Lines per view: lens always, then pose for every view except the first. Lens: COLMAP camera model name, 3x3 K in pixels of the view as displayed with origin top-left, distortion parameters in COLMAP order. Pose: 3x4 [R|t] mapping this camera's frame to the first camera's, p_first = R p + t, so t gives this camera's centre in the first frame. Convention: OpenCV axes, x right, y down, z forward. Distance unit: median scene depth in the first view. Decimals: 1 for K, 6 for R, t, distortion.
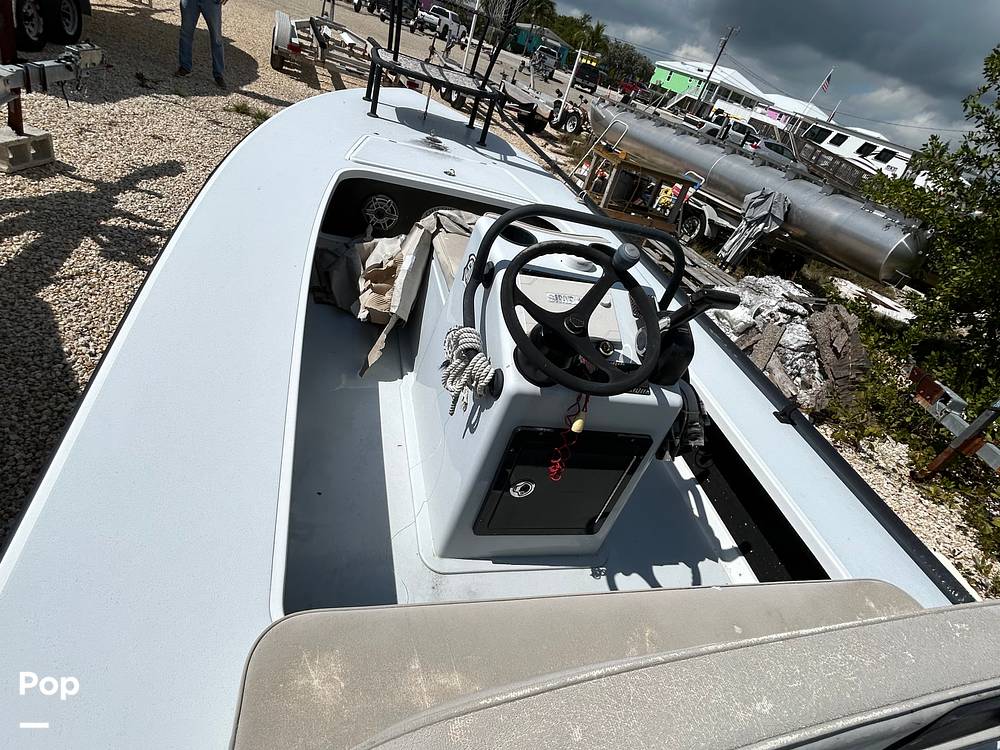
lens RADIAL K [[542.5, 0, 502.2], [0, 542.5, 374.4], [0, 0, 1]] dist [-0.009546, 0.008426]
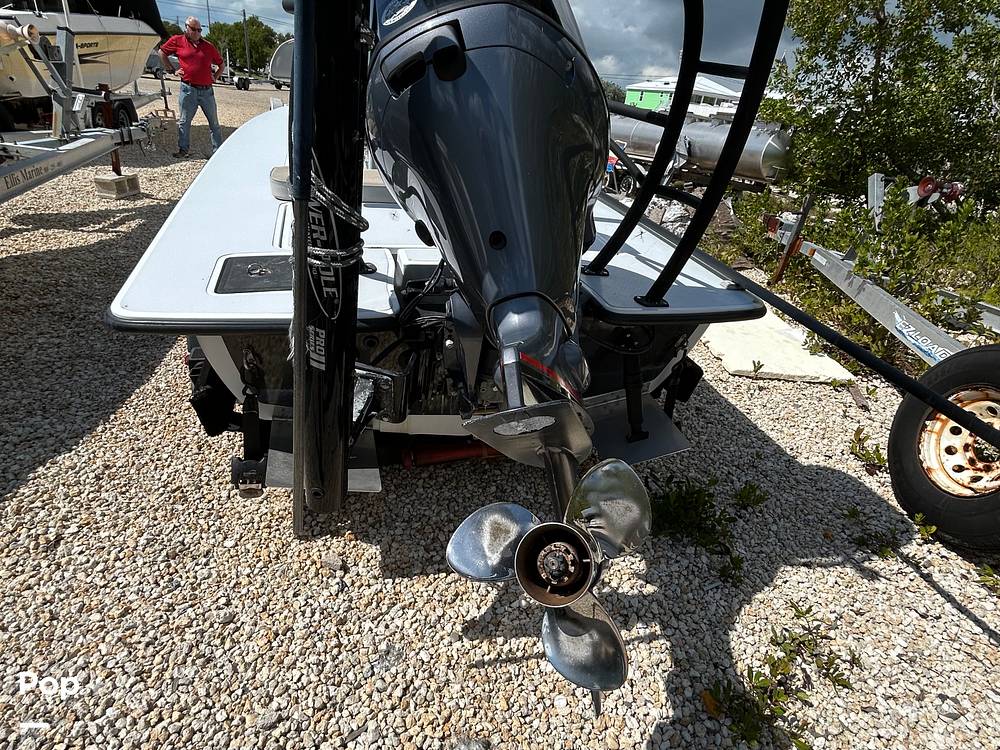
lens RADIAL K [[542.5, 0, 502.2], [0, 542.5, 374.4], [0, 0, 1]] dist [-0.009546, 0.008426]
pose [[0.980036, -0.189322, -0.060712, 0.116069], [0.183440, 0.978801, -0.091100, 0.312432], [0.076672, 0.078144, 0.993989, -0.281726]]
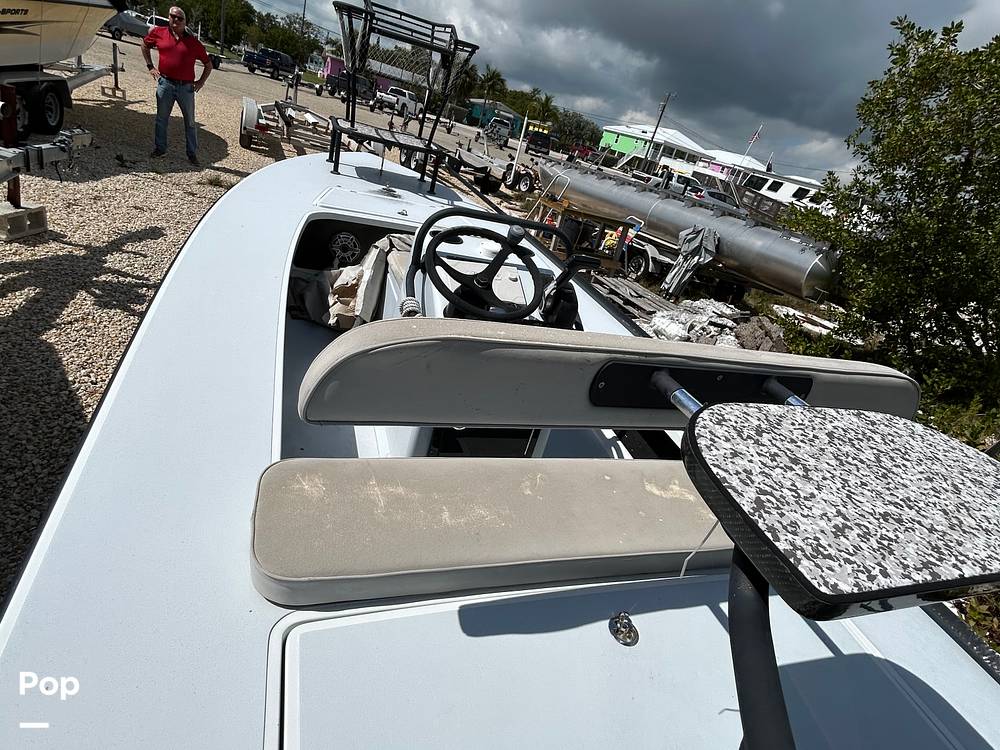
lens RADIAL K [[542.5, 0, 502.2], [0, 542.5, 374.4], [0, 0, 1]] dist [-0.009546, 0.008426]
pose [[0.996482, -0.069964, 0.046132, 0.021275], [0.074417, 0.991874, -0.103190, 0.060206], [-0.038538, 0.106260, 0.993591, -0.077114]]
